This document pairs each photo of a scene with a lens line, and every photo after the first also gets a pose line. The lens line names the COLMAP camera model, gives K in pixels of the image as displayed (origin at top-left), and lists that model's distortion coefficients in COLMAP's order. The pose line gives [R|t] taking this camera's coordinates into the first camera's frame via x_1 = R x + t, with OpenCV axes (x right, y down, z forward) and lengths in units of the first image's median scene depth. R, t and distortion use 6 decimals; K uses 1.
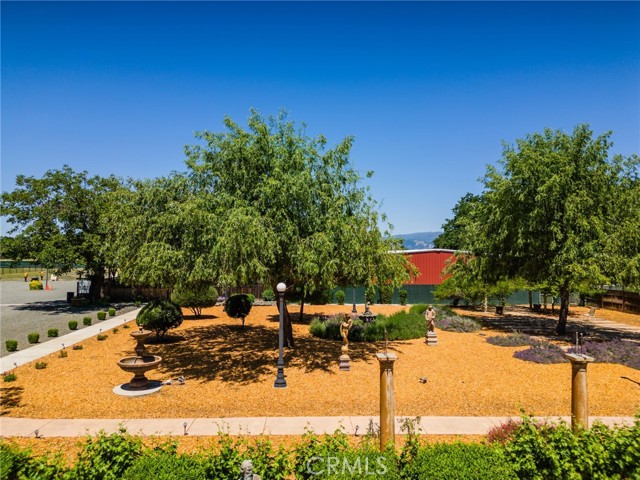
lens RADIAL K [[447.4, 0, 318.8], [0, 447.4, 239.4], [0, 0, 1]] dist [0.066558, -0.060832]
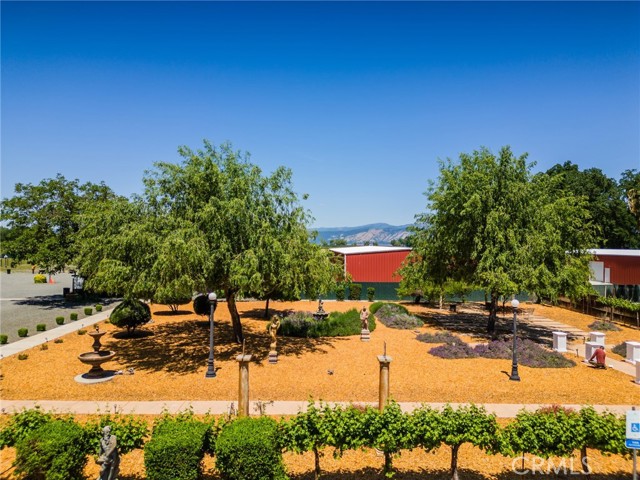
lens RADIAL K [[447.4, 0, 318.8], [0, 447.4, 239.4], [0, 0, 1]] dist [0.066558, -0.060832]
pose [[0.999665, 0.004593, -0.025479, 0.160875], [-0.003938, 0.999662, 0.025704, -0.054938], [0.025588, -0.025595, 0.999345, -0.144386]]
